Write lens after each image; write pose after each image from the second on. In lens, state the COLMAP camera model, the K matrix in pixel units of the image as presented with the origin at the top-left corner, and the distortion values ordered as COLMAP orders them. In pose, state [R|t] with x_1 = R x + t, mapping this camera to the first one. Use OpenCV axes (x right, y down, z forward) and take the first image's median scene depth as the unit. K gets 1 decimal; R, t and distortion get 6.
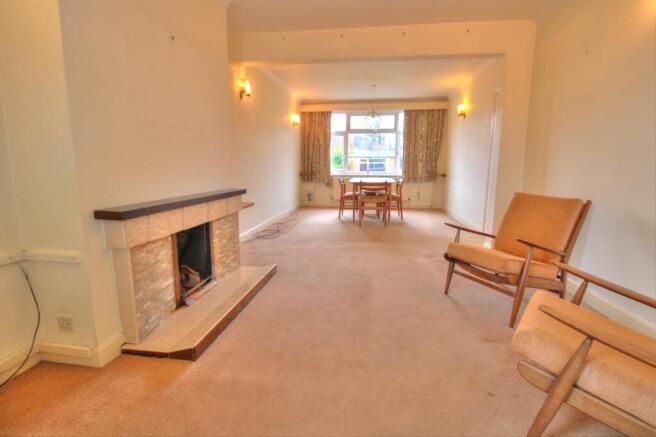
lens RADIAL K [[306.6, 0, 332.4], [0, 306.6, 211.2], [0, 0, 1]] dist [0.002118, -0.014182]
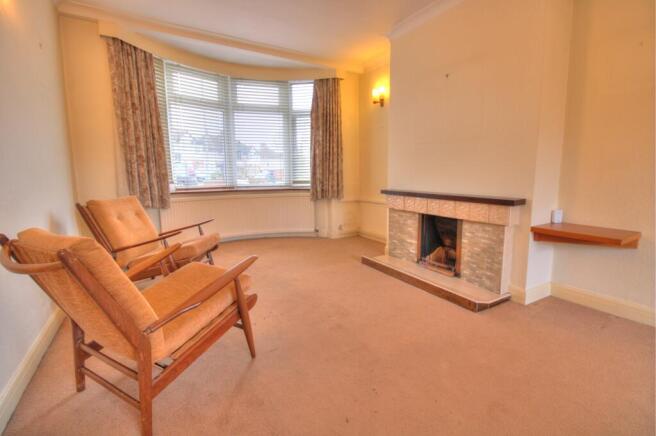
lens RADIAL K [[306.6, 0, 332.4], [0, 306.6, 210.7], [0, 0, 1]] dist [0.002118, -0.014182]
pose [[-0.784826, 0.081496, -0.614334, 0.794618], [-0.089306, 0.966095, 0.242250, -0.284570], [0.613248, 0.244988, -0.750938, 1.939003]]
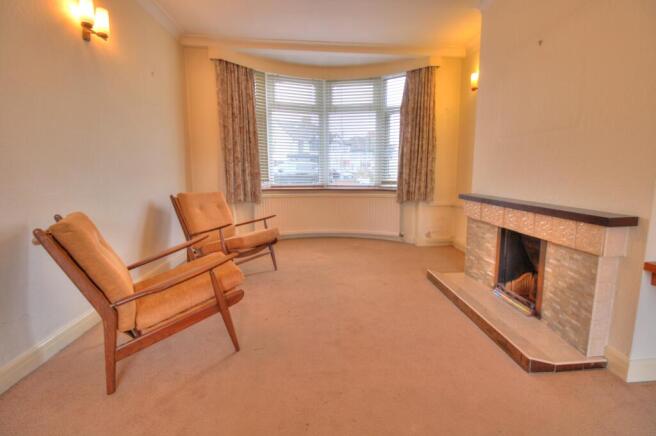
lens RADIAL K [[306.6, 0, 332.4], [0, 306.6, 210.7], [0, 0, 1]] dist [0.002118, -0.014182]
pose [[-0.980028, 0.023346, -0.197484, 0.366507], [-0.031965, 0.961677, 0.272314, -0.301051], [0.196273, 0.273188, -0.941725, 2.040088]]
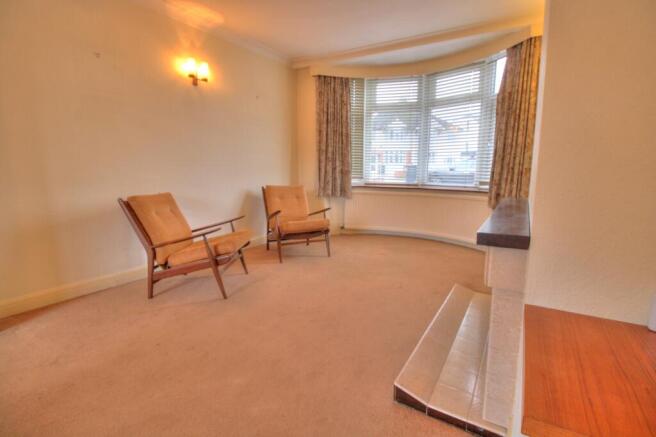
lens RADIAL K [[306.6, 0, 332.4], [0, 306.6, 211.2], [0, 0, 1]] dist [0.002118, -0.014182]
pose [[-0.908913, -0.062991, 0.412201, -0.414736], [0.055894, 0.961199, 0.270135, -0.303709], [-0.413223, 0.268569, -0.870125, 2.055961]]
